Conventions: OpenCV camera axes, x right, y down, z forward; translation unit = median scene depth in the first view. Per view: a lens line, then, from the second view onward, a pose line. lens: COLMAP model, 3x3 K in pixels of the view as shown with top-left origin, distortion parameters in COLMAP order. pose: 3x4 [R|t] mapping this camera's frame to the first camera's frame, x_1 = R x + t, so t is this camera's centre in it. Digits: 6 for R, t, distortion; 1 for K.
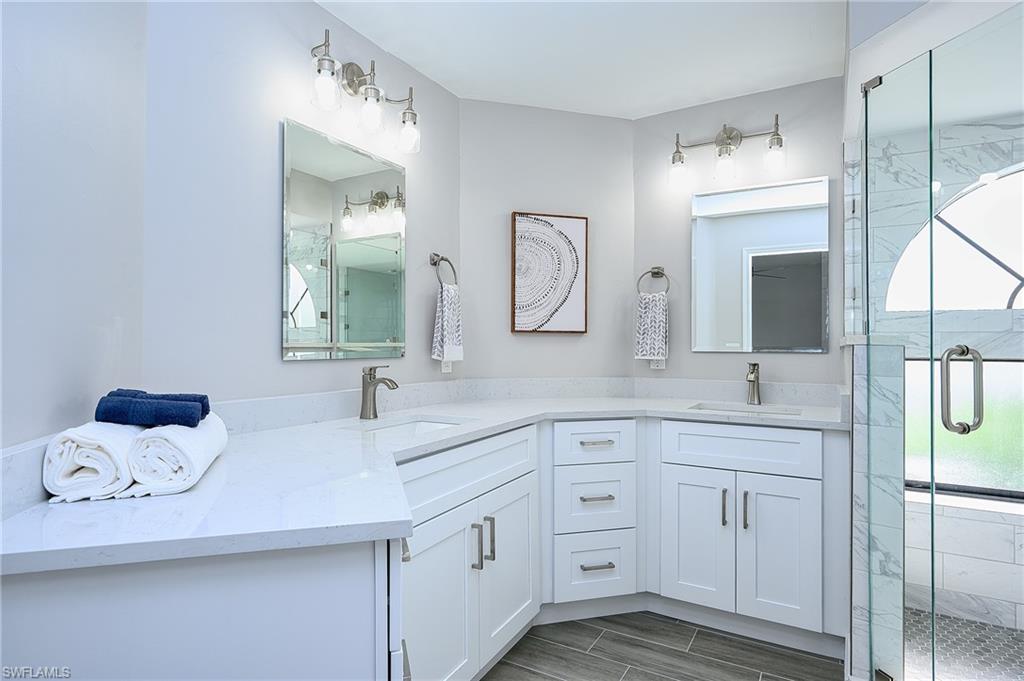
lens RADIAL K [[543.3, 0, 509.4], [0, 543.3, 342.4], [0, 0, 1]] dist [0.016004, -0.001877]
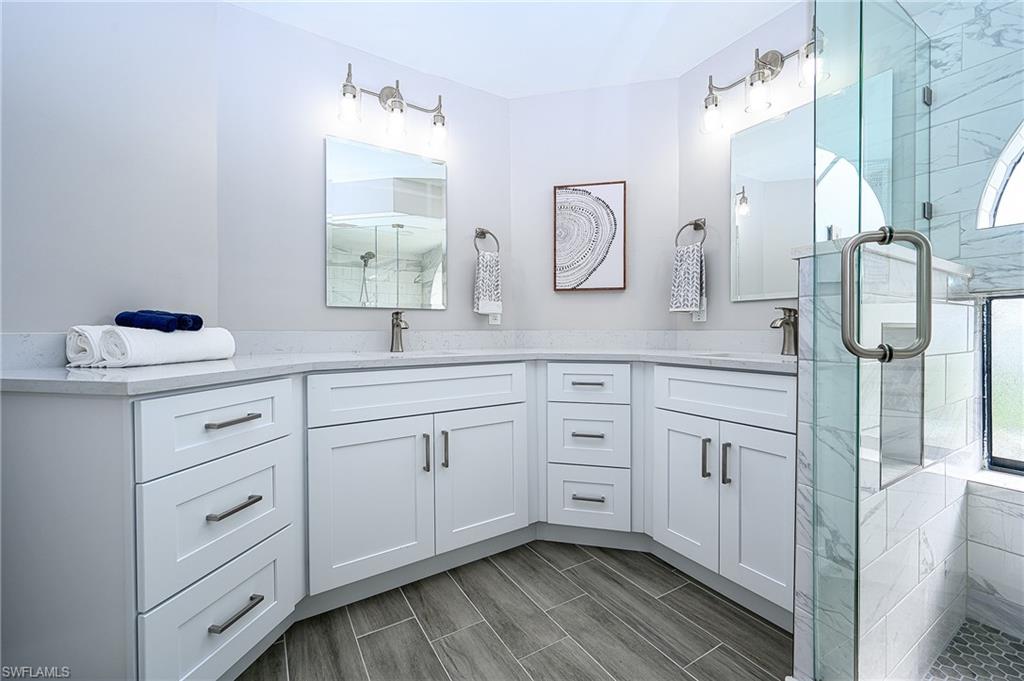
lens RADIAL K [[411.1, 0, 514.2], [0, 411.1, 335.1], [0, 0, 1]] dist [0.006269, -0.000021]
pose [[0.881925, -0.000115, -0.471390, 0.414527], [0.006576, 0.999906, 0.012060, 0.078122], [0.471344, -0.013736, 0.881843, 0.219096]]
